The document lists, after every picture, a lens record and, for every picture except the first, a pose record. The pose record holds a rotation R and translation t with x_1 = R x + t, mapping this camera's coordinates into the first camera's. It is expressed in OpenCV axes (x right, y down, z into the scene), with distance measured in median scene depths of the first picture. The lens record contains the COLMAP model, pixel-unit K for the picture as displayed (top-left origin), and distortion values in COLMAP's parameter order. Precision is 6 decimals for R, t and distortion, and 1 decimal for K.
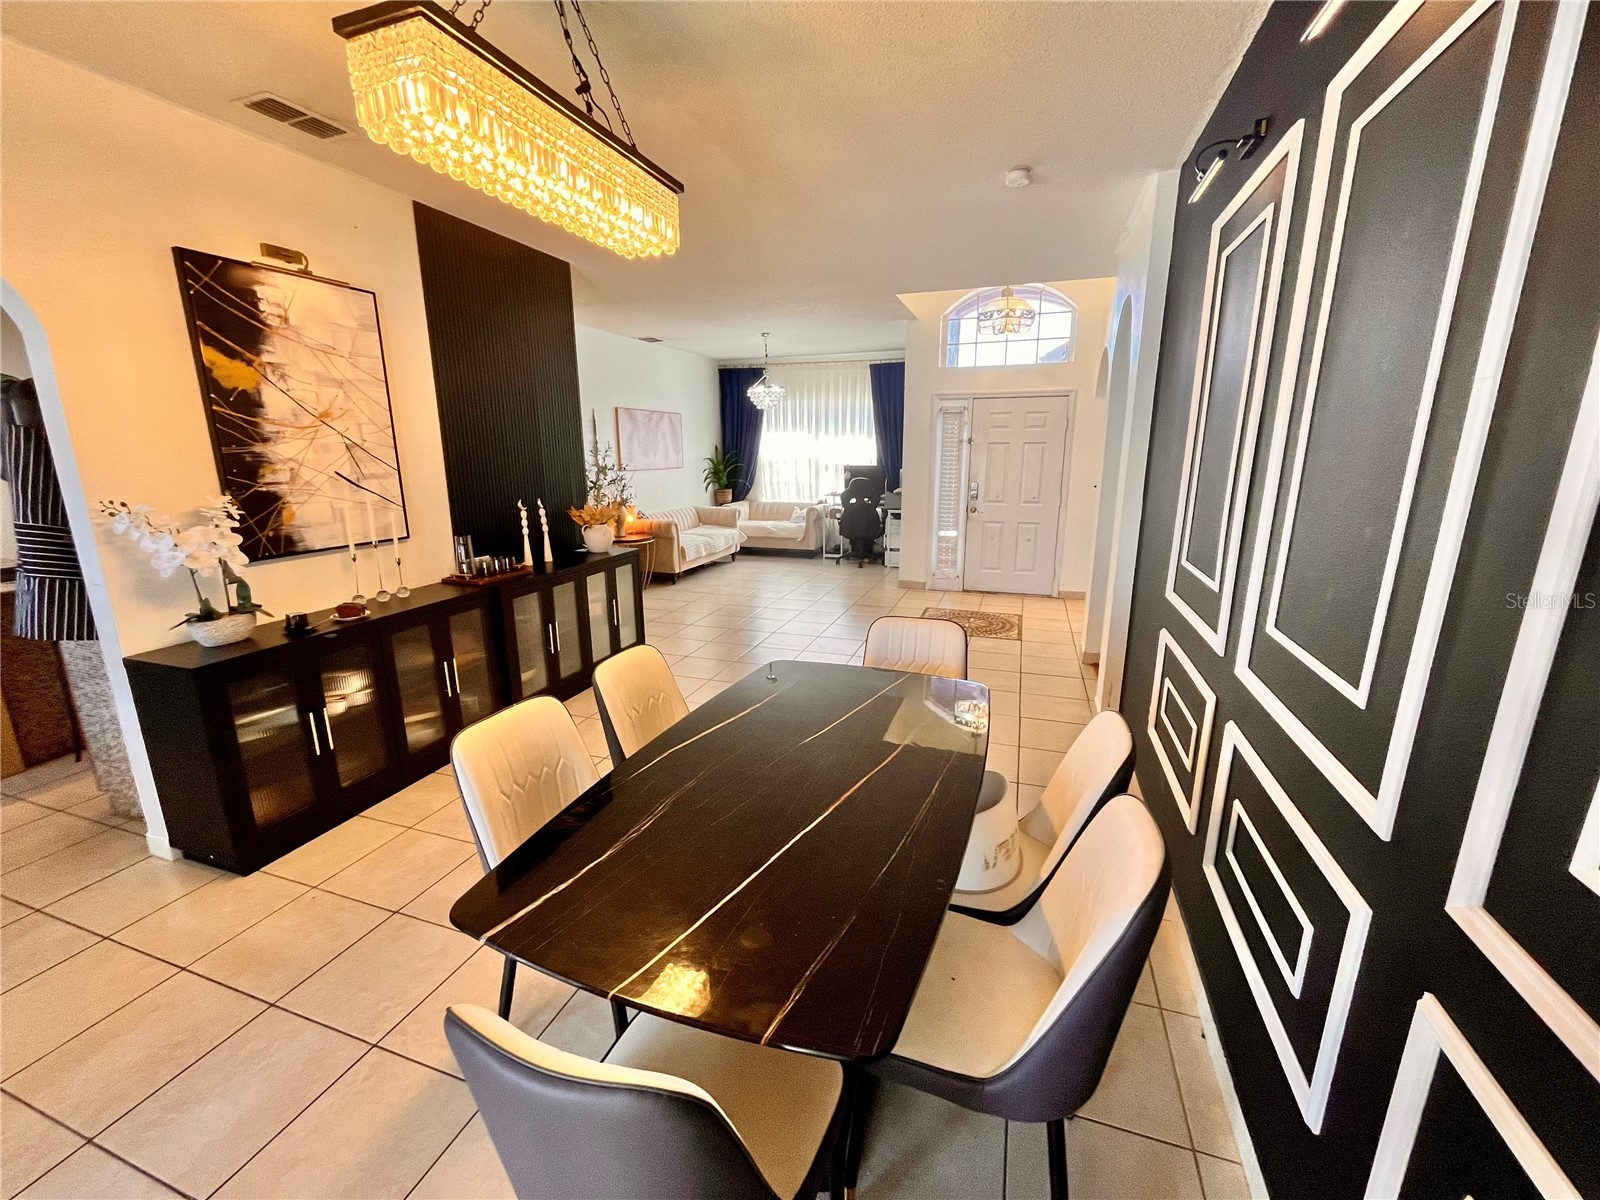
lens RADIAL K [[652.4, 0, 798.5], [0, 652.4, 603.0], [0, 0, 1]] dist [-0.002478, 0.000486]
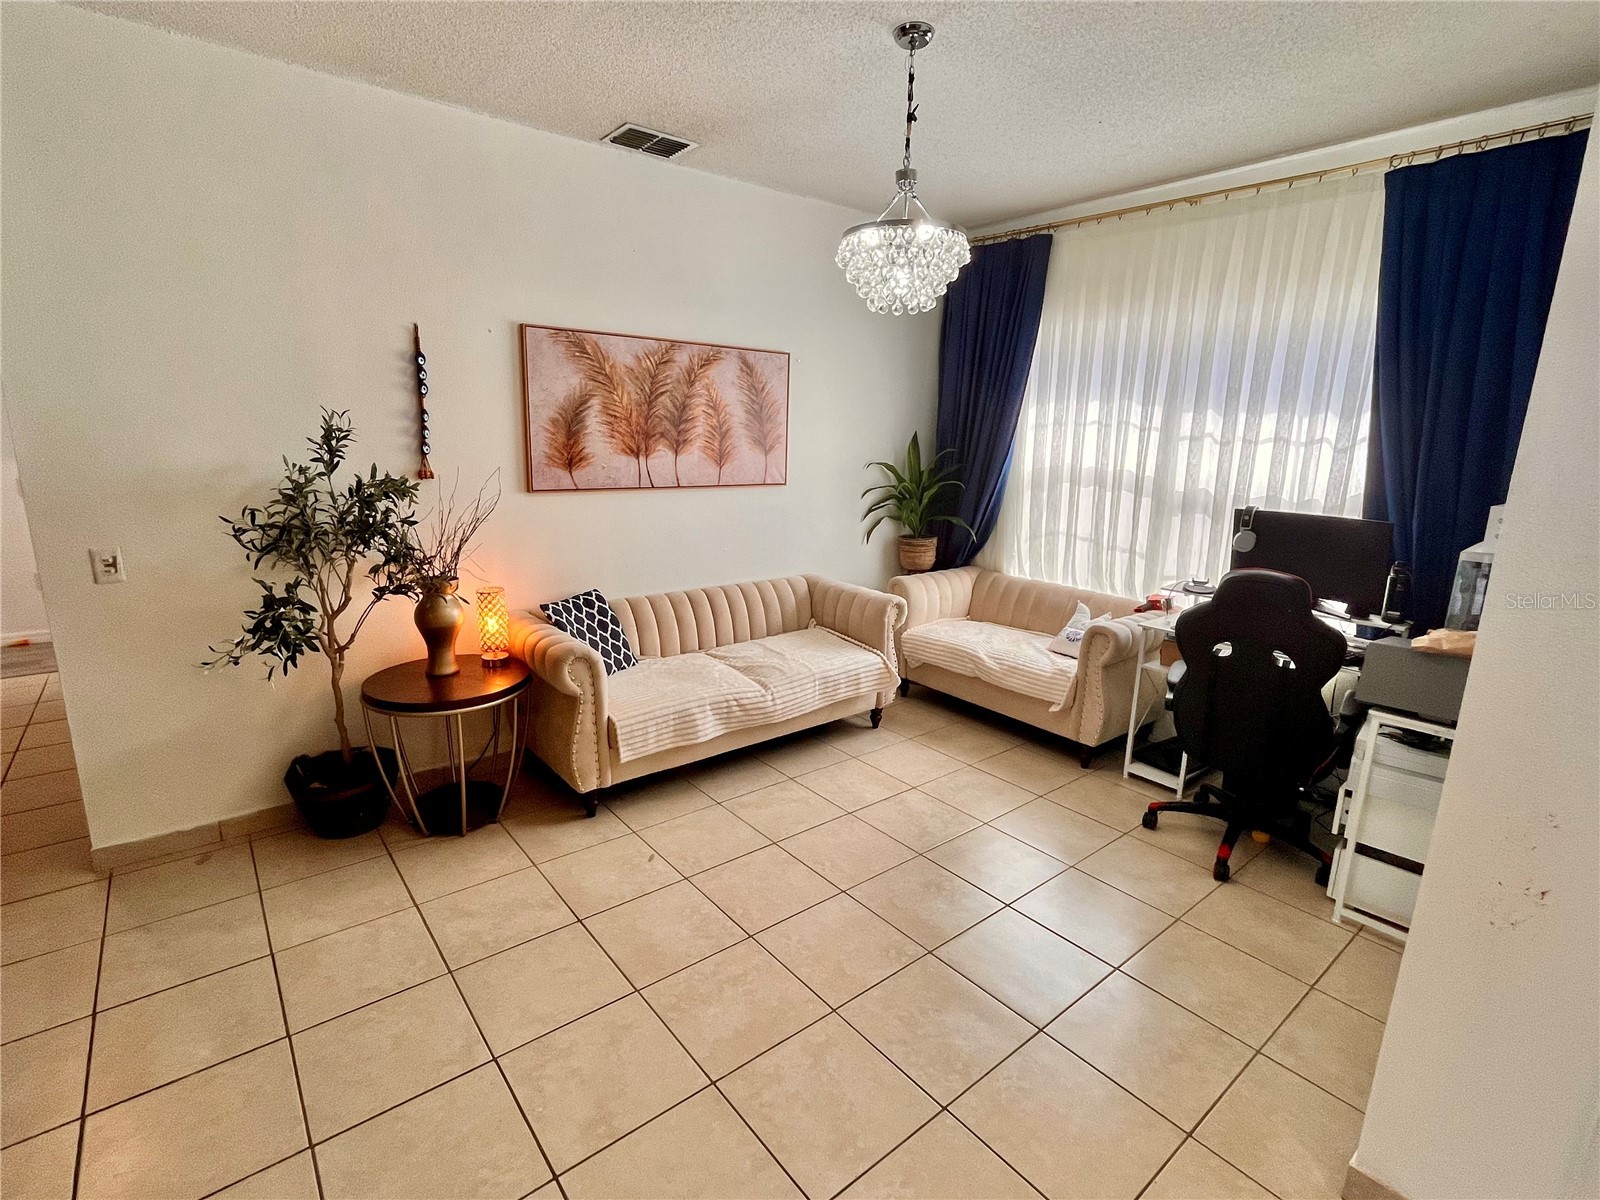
lens RADIAL K [[771.7, 0, 794.0], [0, 771.7, 602.7], [0, 0, 1]] dist [0.000450, 0.000229]
pose [[0.849882, 0.141583, -0.507598, 0.083444], [-0.152605, 0.988083, 0.020094, -0.138319], [0.504394, 0.060384, 0.861360, 0.562480]]
